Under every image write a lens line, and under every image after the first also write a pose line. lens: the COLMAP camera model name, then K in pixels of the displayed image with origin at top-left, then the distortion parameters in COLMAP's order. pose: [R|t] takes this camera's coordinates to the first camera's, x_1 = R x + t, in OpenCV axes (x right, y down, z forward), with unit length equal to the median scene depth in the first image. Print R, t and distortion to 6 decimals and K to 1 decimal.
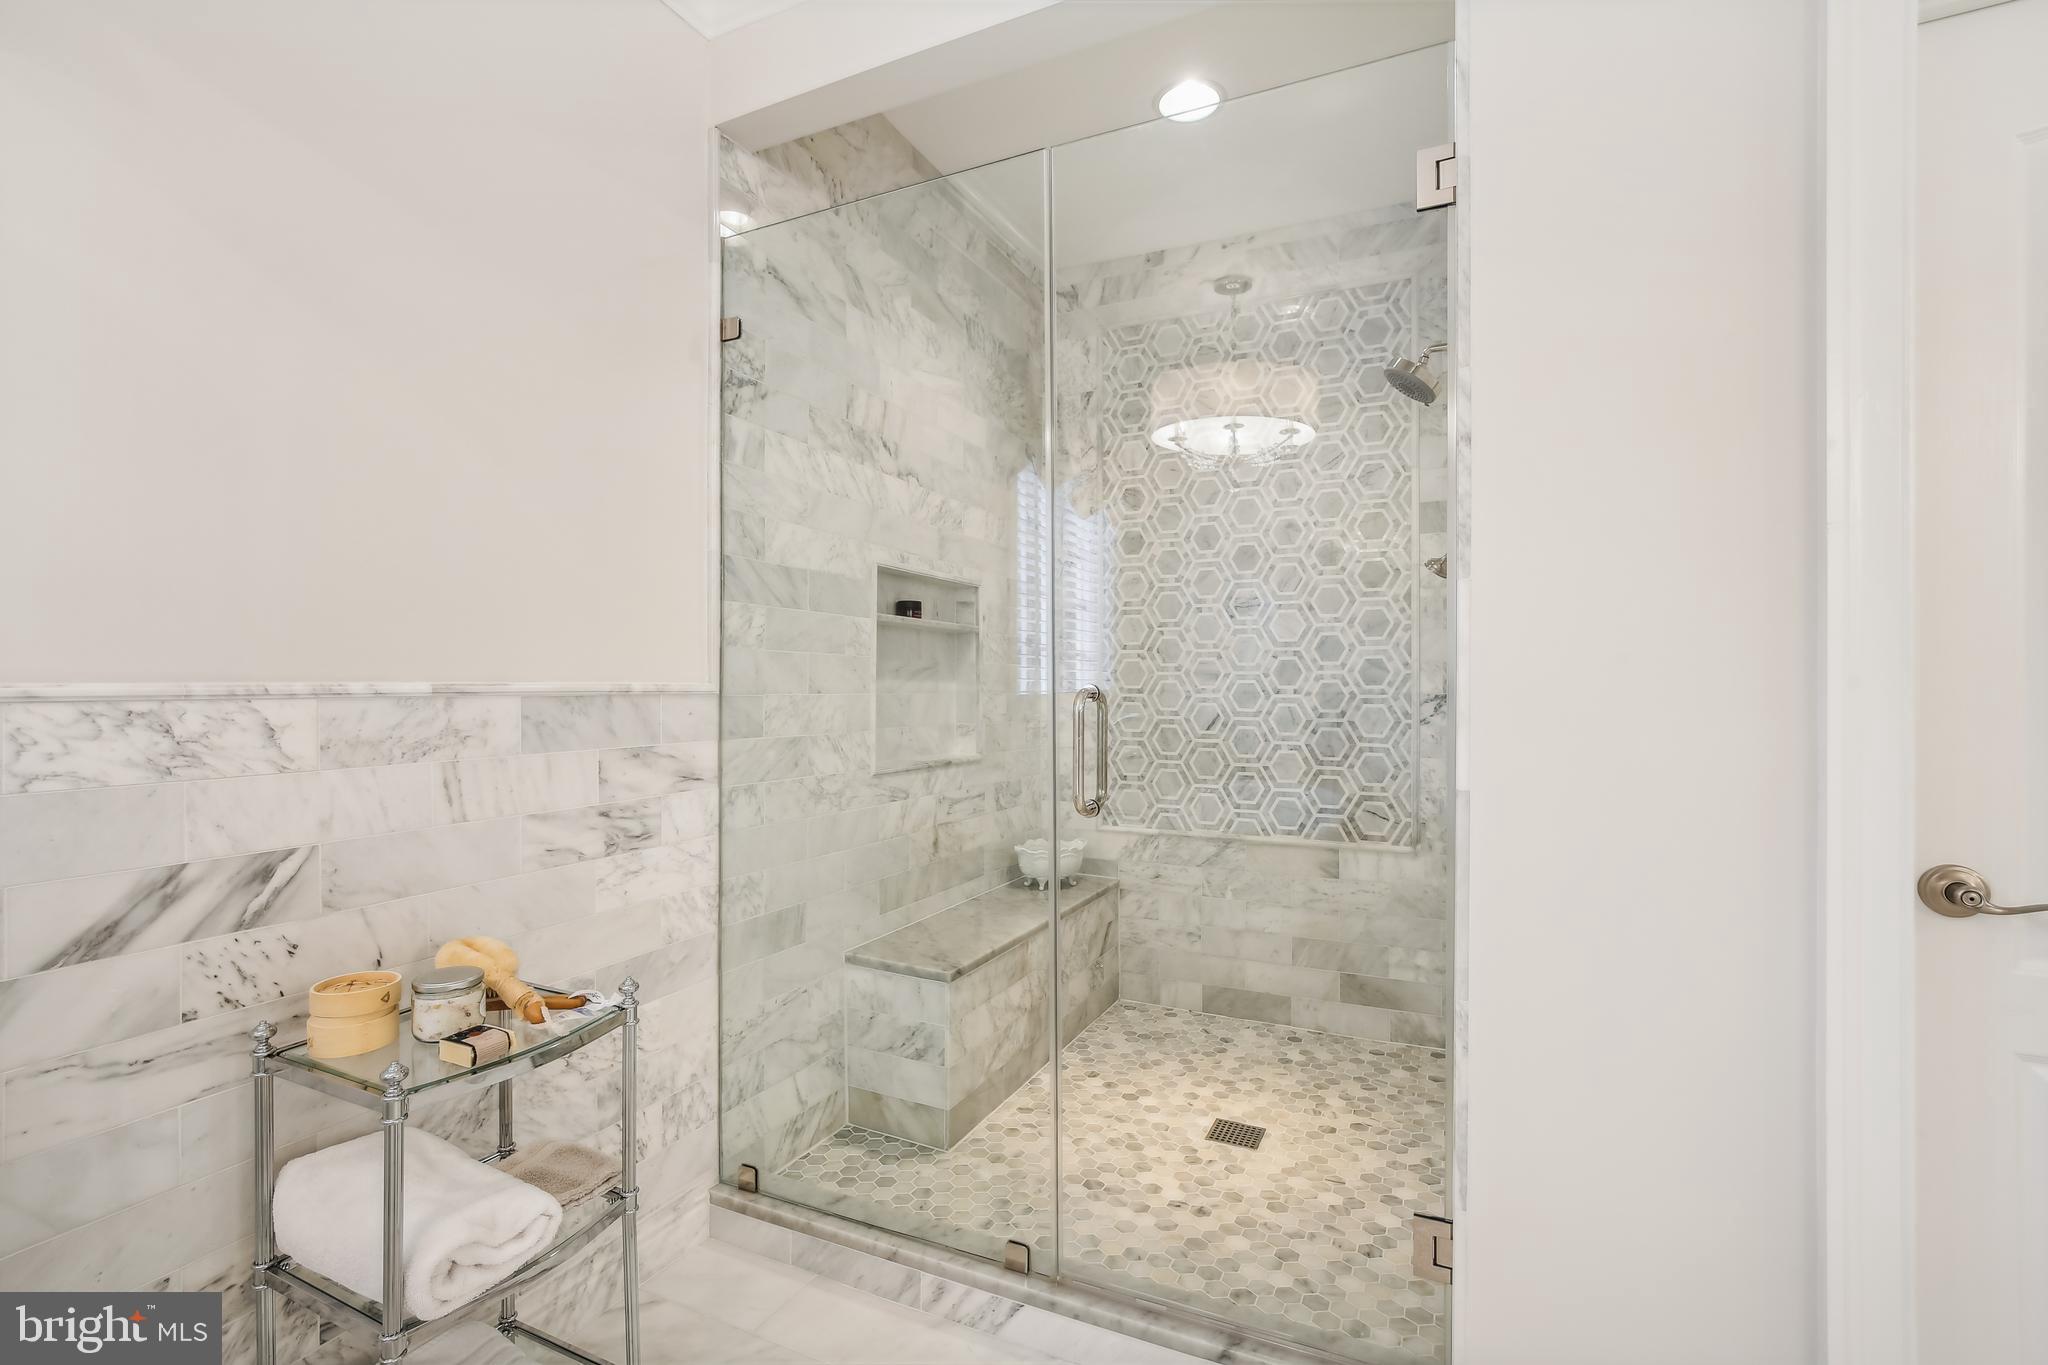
lens RADIAL K [[933.5, 0, 1032.2], [0, 933.5, 690.4], [0, 0, 1]] dist [-0.003893, 0.004035]
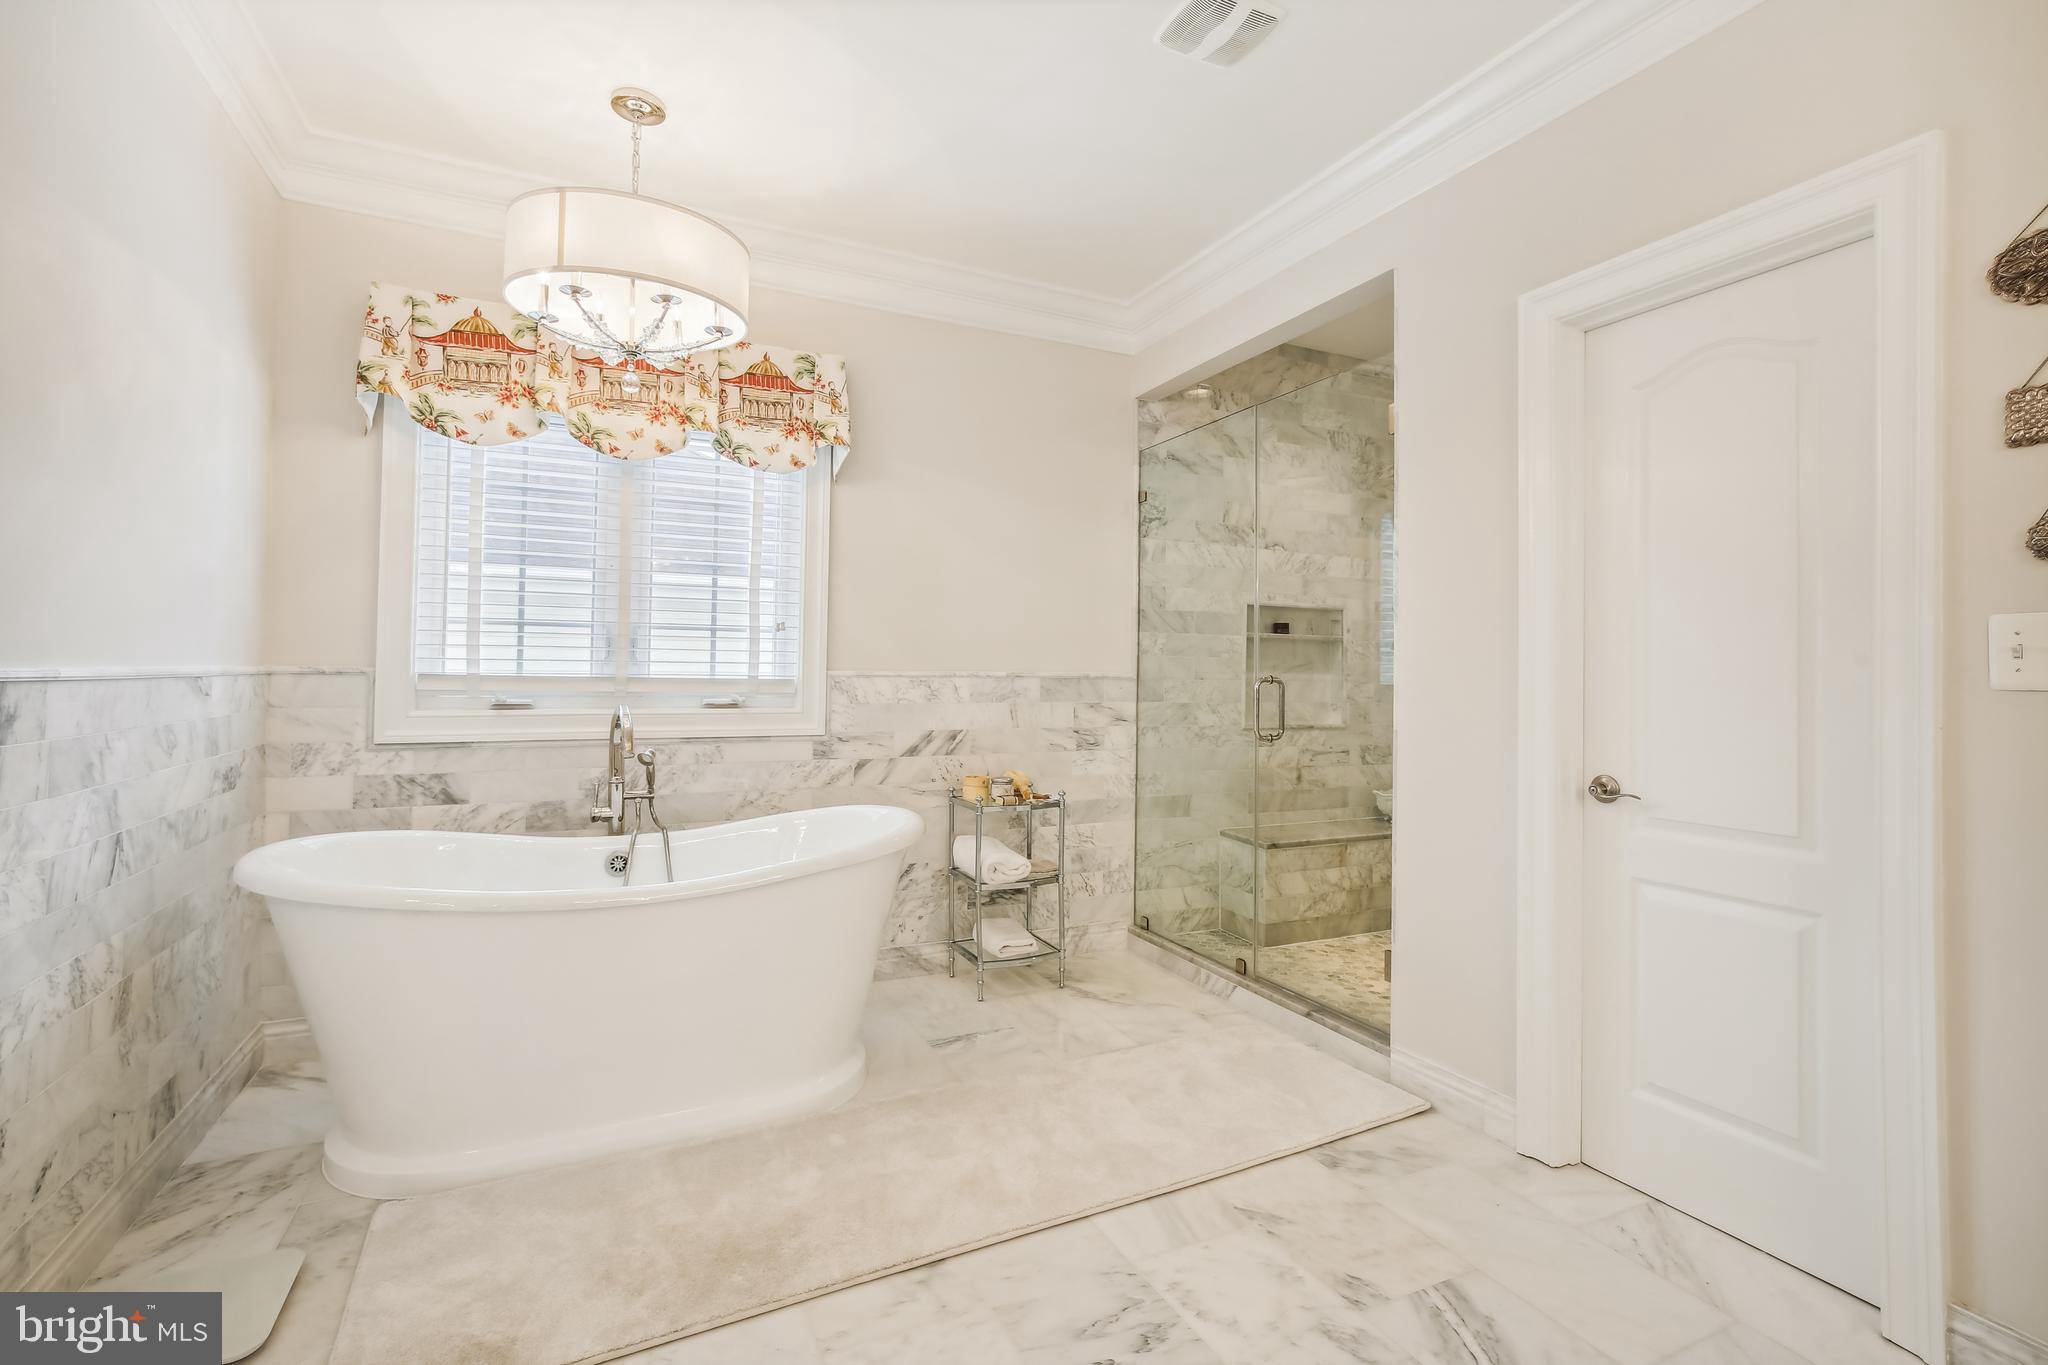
lens RADIAL K [[933.5, 0, 1024.2], [0, 933.5, 673.5], [0, 0, 1]] dist [-0.003893, 0.004035]
pose [[0.773381, 0.007925, -0.633892, 0.721518], [-0.013552, 0.999900, -0.004034, 0.003815], [0.633797, 0.011710, 0.773411, -0.675930]]
